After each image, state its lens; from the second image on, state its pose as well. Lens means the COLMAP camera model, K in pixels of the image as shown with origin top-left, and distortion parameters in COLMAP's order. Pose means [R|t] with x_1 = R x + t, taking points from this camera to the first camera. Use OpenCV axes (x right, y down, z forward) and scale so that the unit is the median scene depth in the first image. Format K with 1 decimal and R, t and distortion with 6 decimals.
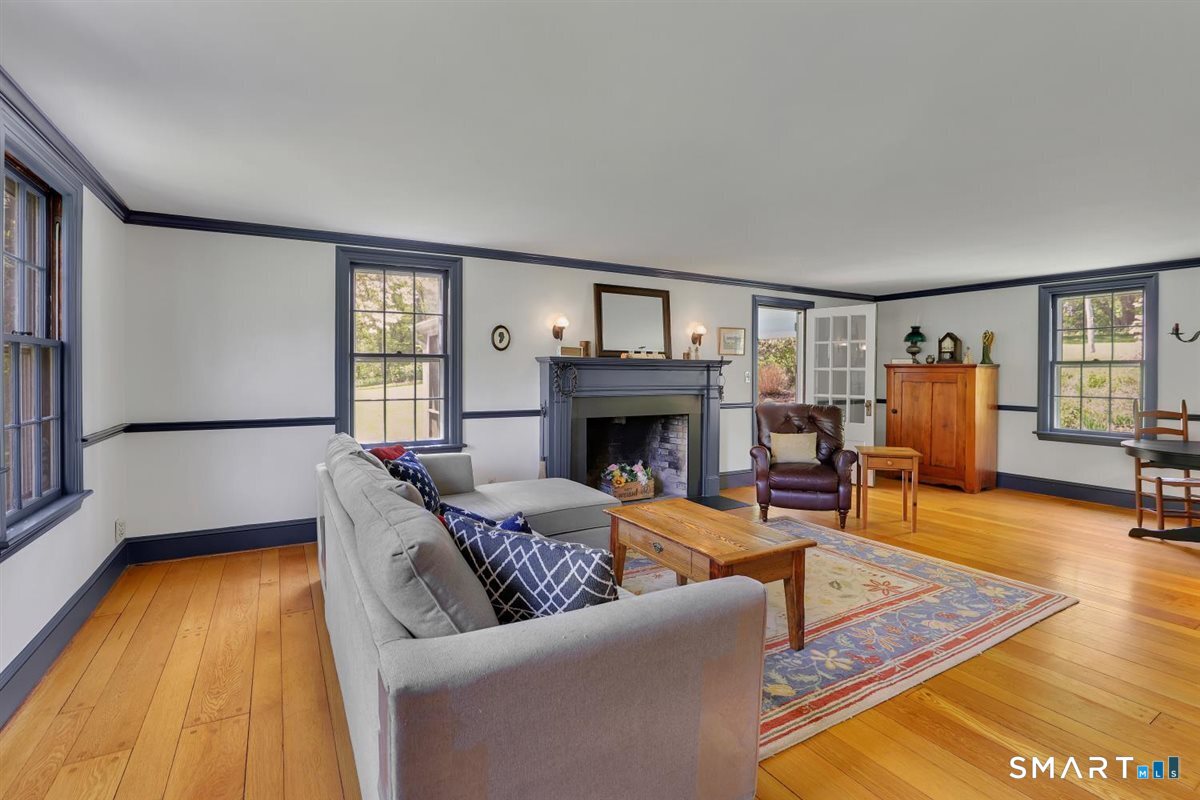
lens RADIAL K [[560.8, 0, 594.3], [0, 560.8, 381.1], [0, 0, 1]] dist [-0.029044, 0.001842]
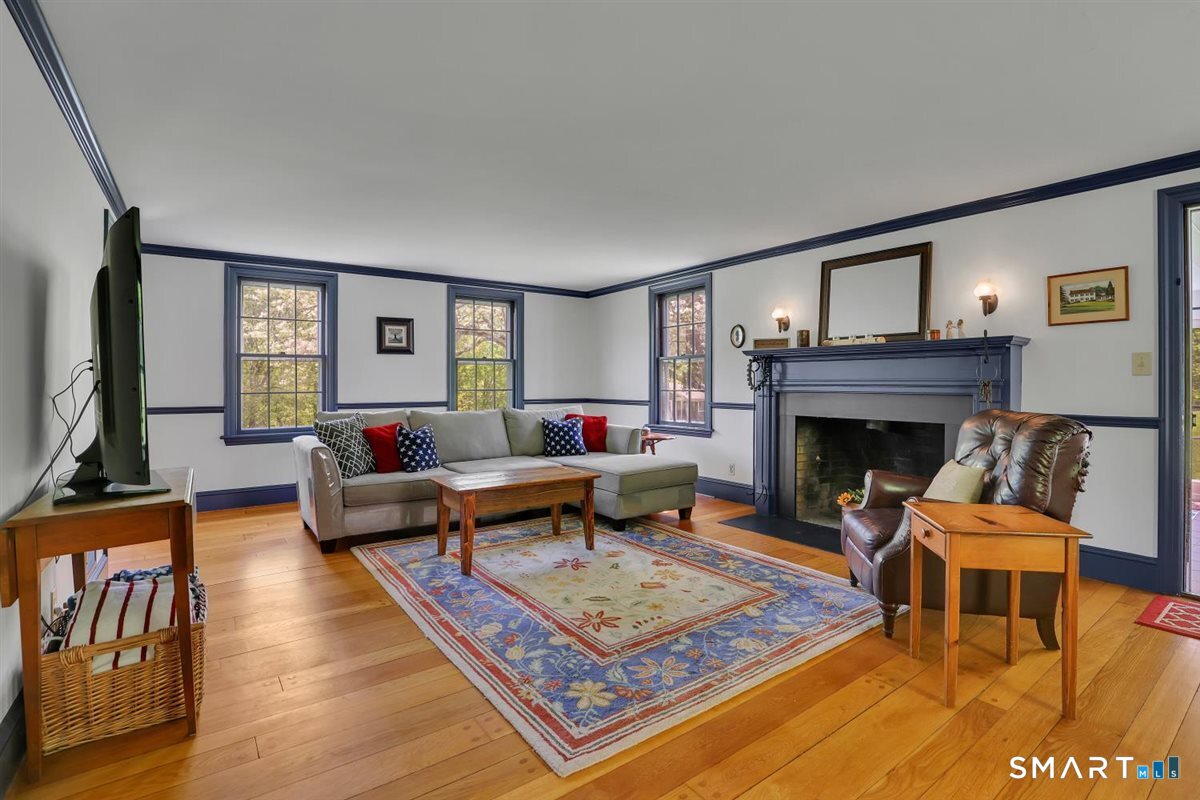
lens RADIAL K [[560.8, 0, 604.6], [0, 560.8, 392.9], [0, 0, 1]] dist [-0.029044, 0.001842]
pose [[0.108569, 0.013563, -0.993996, 0.938838], [-0.013685, 0.999833, 0.012148, 0.024751], [0.993995, 0.012284, 0.108736, 0.657560]]
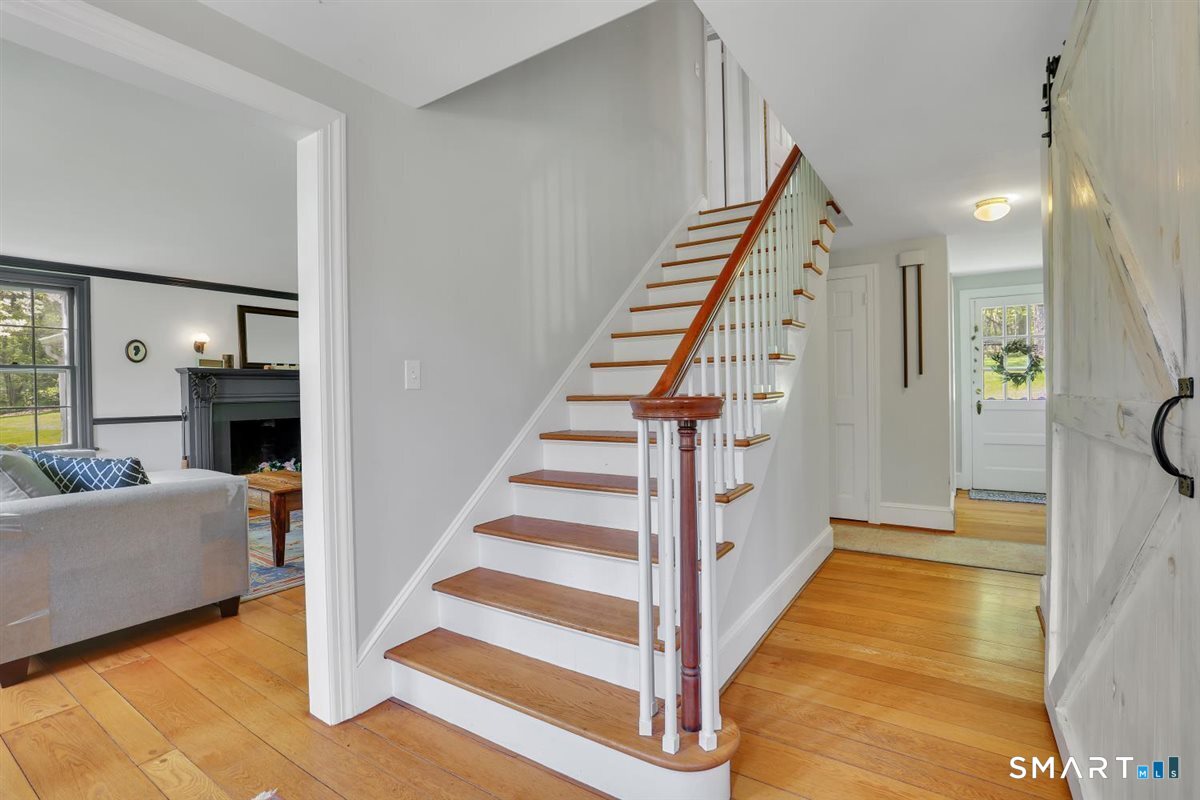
lens RADIAL K [[560.8, 0, 596.8], [0, 560.8, 395.1], [0, 0, 1]] dist [-0.029044, 0.001842]
pose [[0.896133, -0.021150, 0.443282, 0.175898], [0.025631, 0.999663, -0.004118, 0.040272], [-0.443046, 0.015052, 0.896373, -0.400846]]
